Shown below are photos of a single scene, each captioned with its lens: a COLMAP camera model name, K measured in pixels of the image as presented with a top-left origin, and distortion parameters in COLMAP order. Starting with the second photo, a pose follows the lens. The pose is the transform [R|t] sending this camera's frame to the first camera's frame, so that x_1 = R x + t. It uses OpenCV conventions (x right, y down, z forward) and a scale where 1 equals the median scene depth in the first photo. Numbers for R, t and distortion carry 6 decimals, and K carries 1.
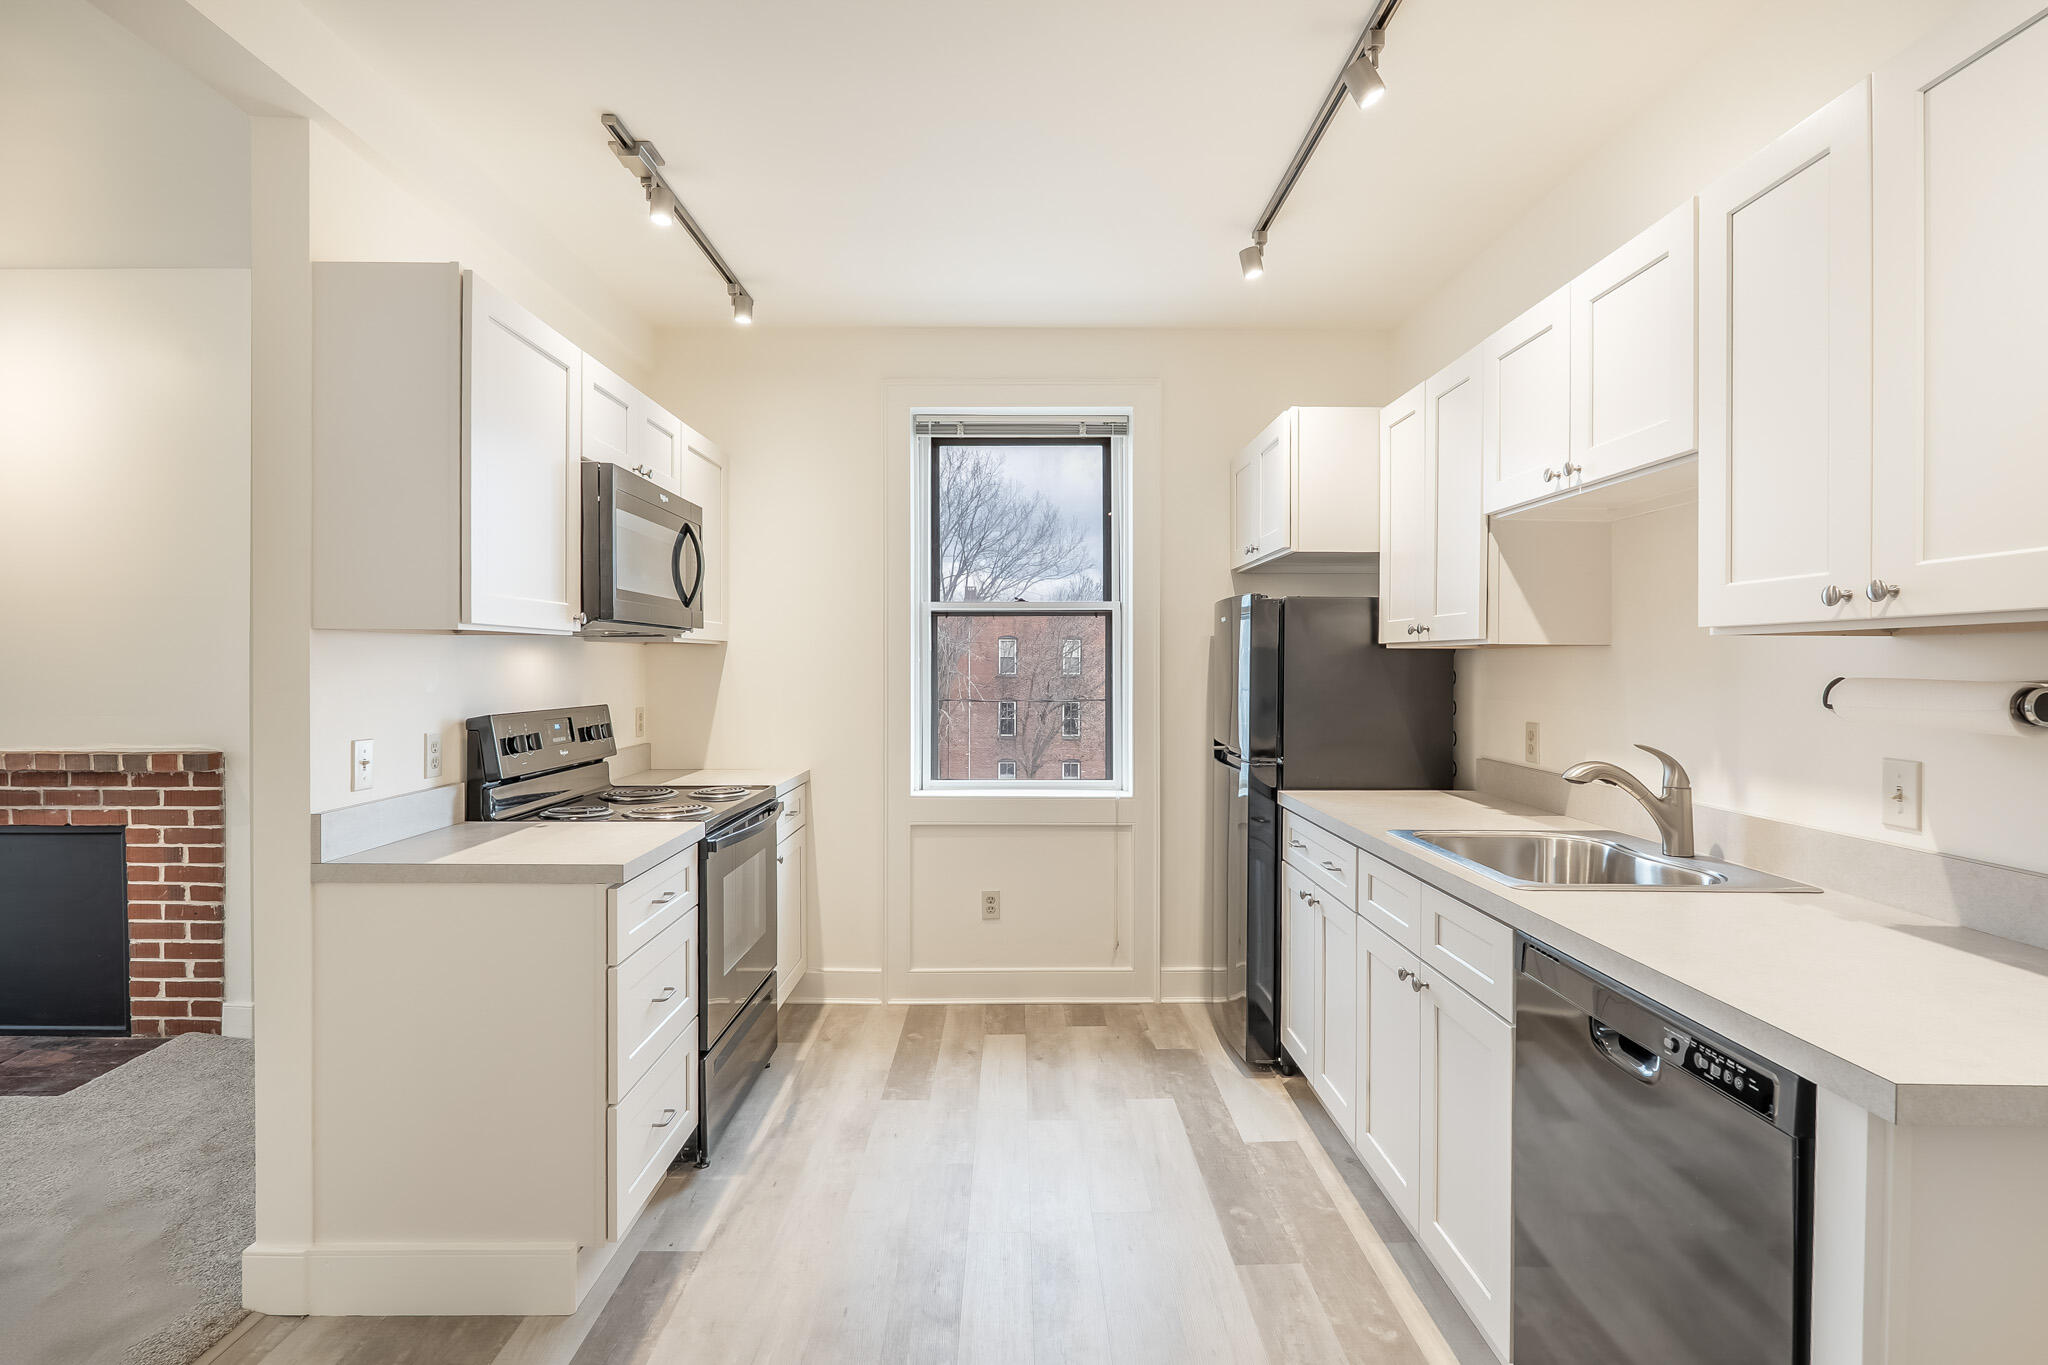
lens RADIAL K [[982.6, 0, 1035.2], [0, 982.6, 660.5], [0, 0, 1]] dist [-0.000020, 0.000492]
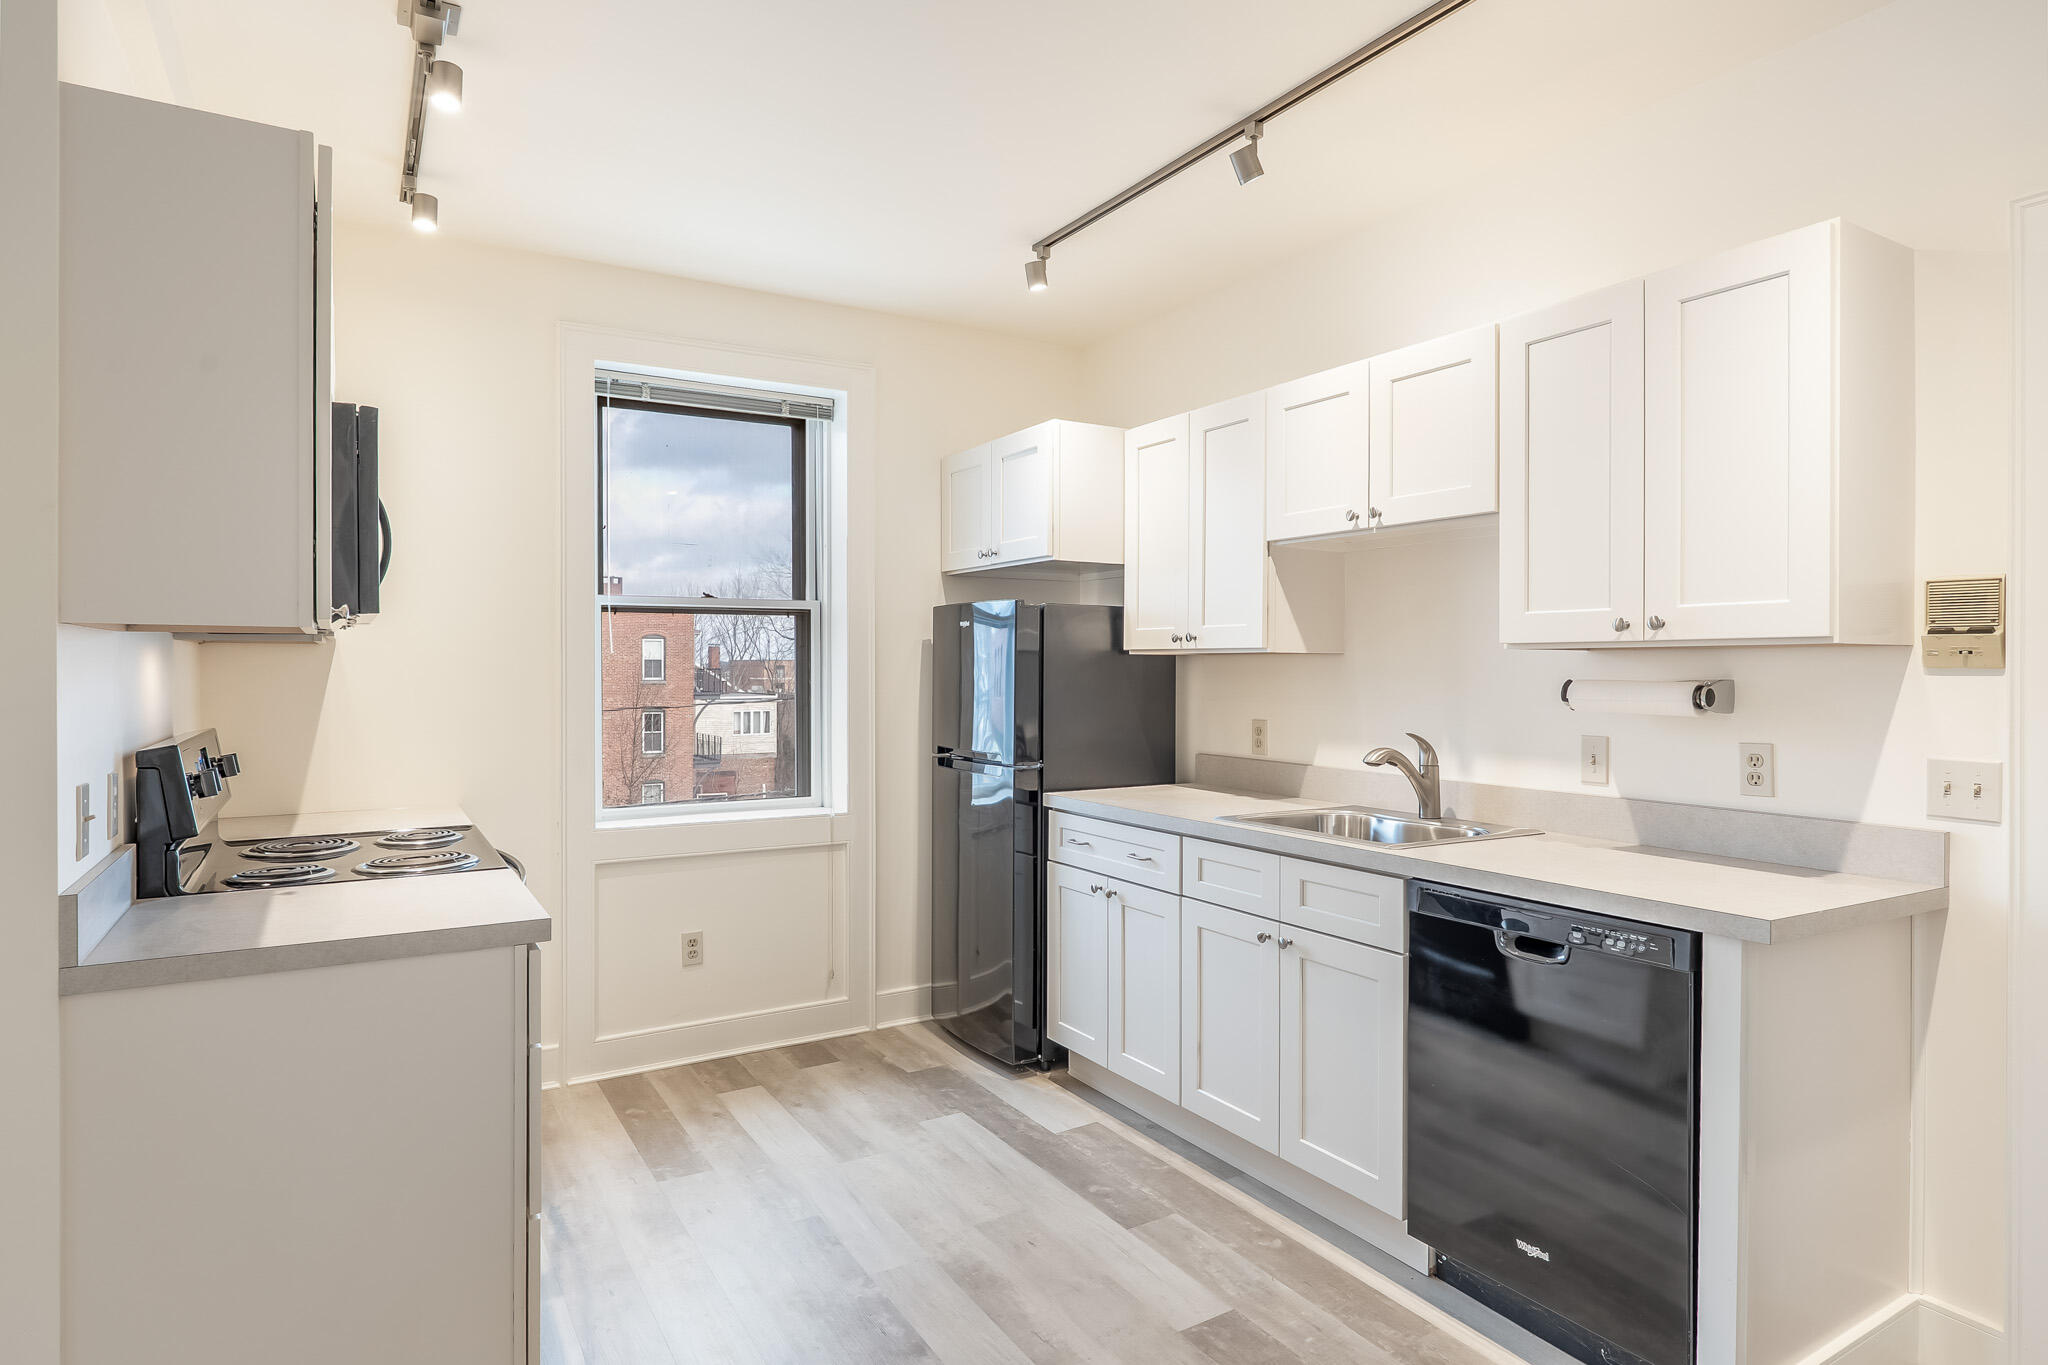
lens RADIAL K [[1128.4, 0, 1035.0], [0, 1128.4, 663.8], [0, 0, 1]] dist [-0.002071, -0.000535]
pose [[0.861903, 0.000179, 0.507074, -0.354743], [-0.000719, 0.999999, 0.000868, -0.003300], [-0.507073, -0.001113, 0.861902, -0.007888]]
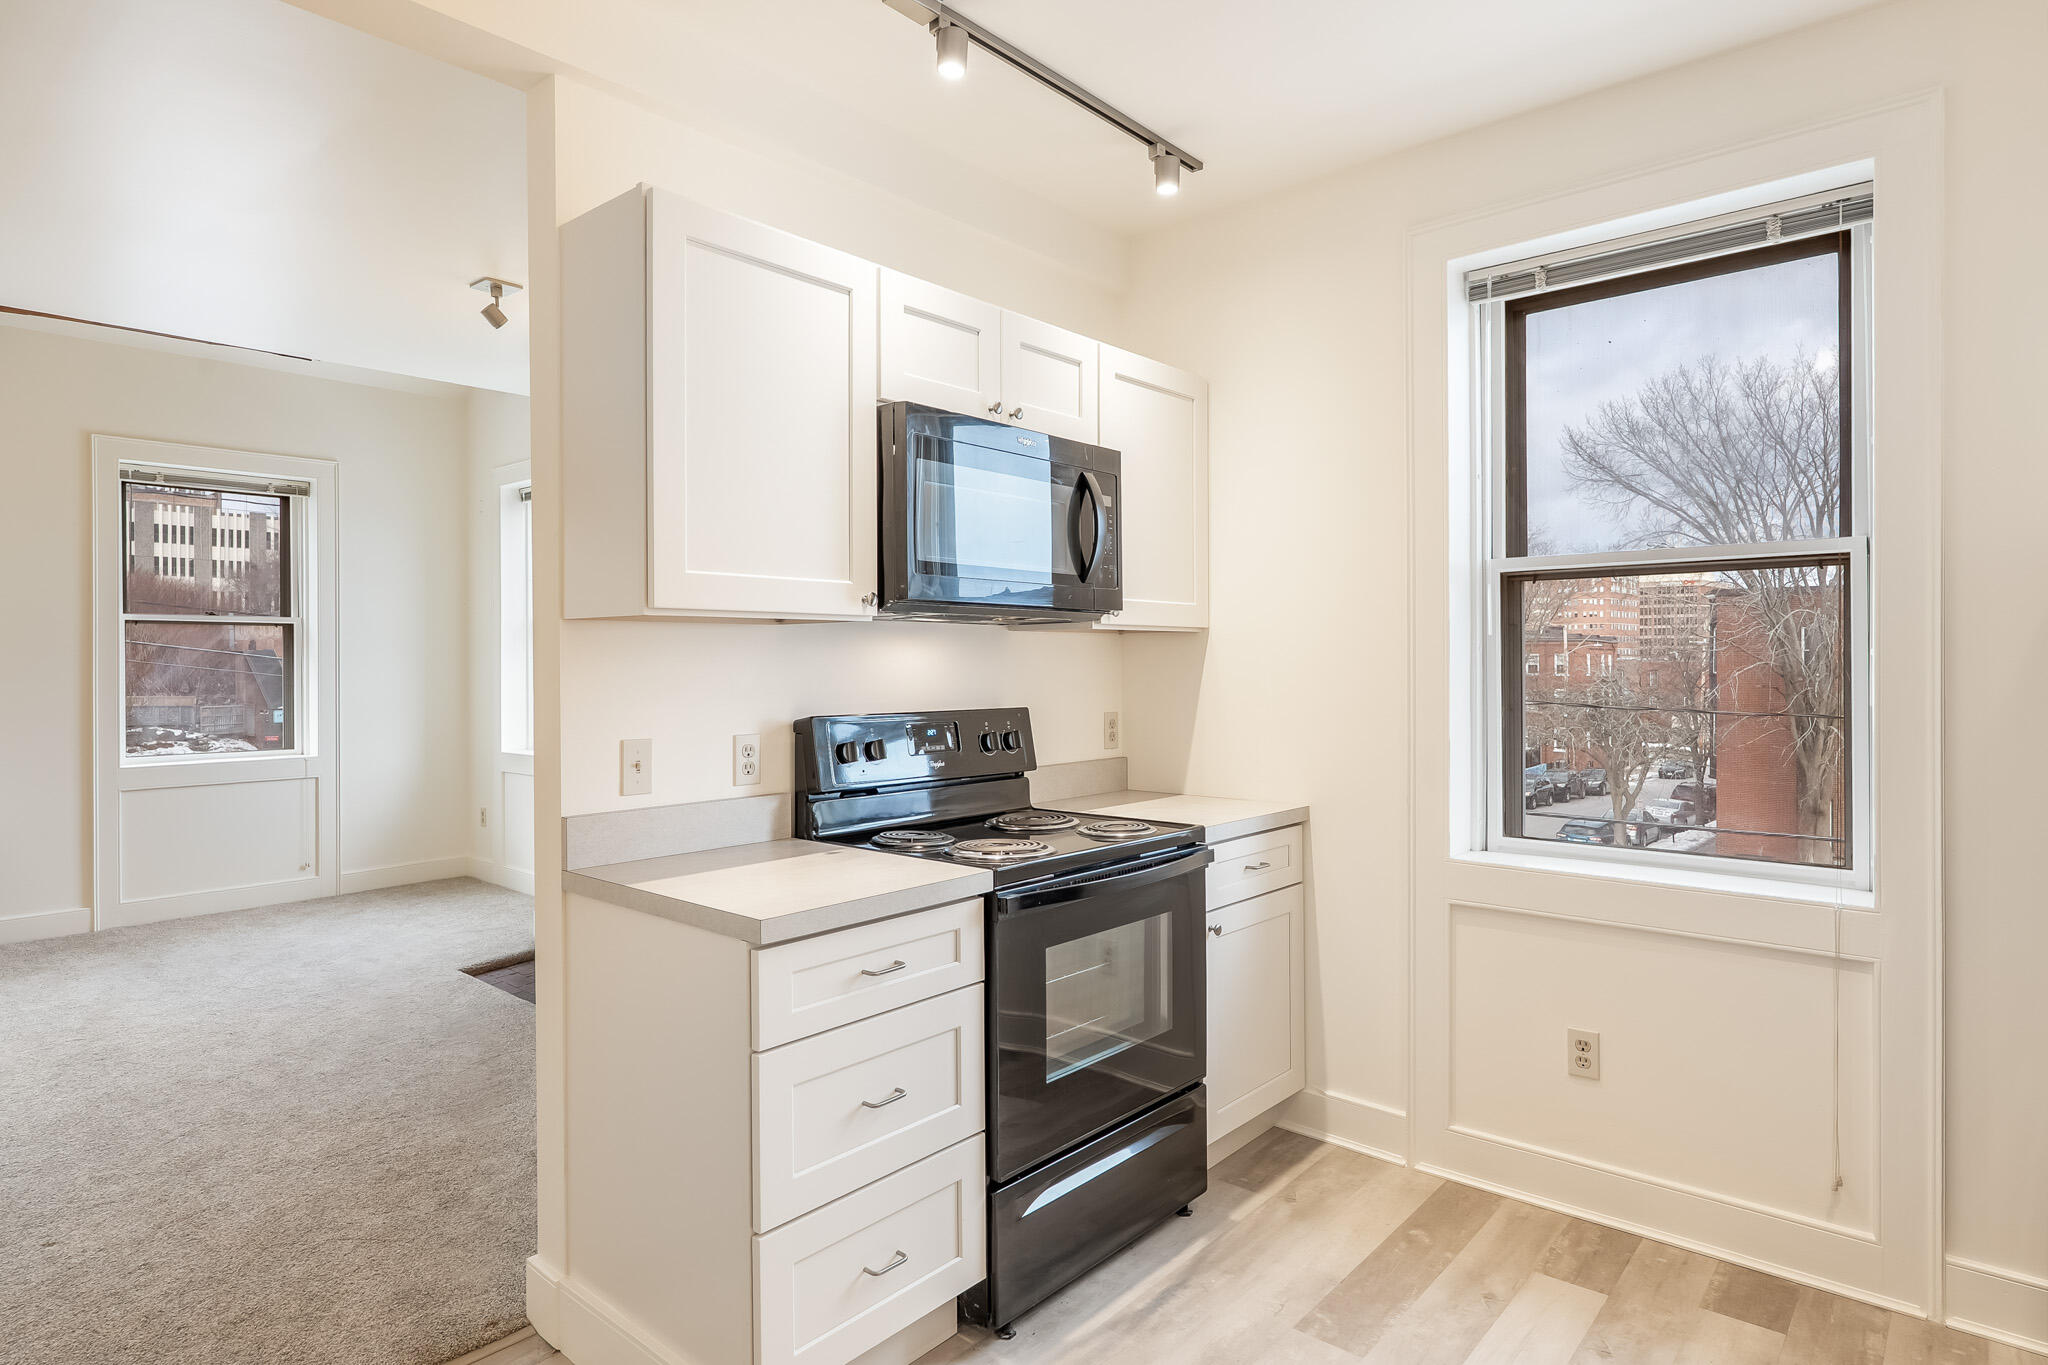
lens RADIAL K [[1128.4, 0, 1035.0], [0, 1128.4, 663.8], [0, 0, 1]] dist [-0.002071, -0.000535]
pose [[0.745962, -0.003097, -0.665981, 0.203240], [0.006060, 0.999979, 0.002139, 0.006902], [0.665961, -0.005632, 0.745966, 0.321169]]
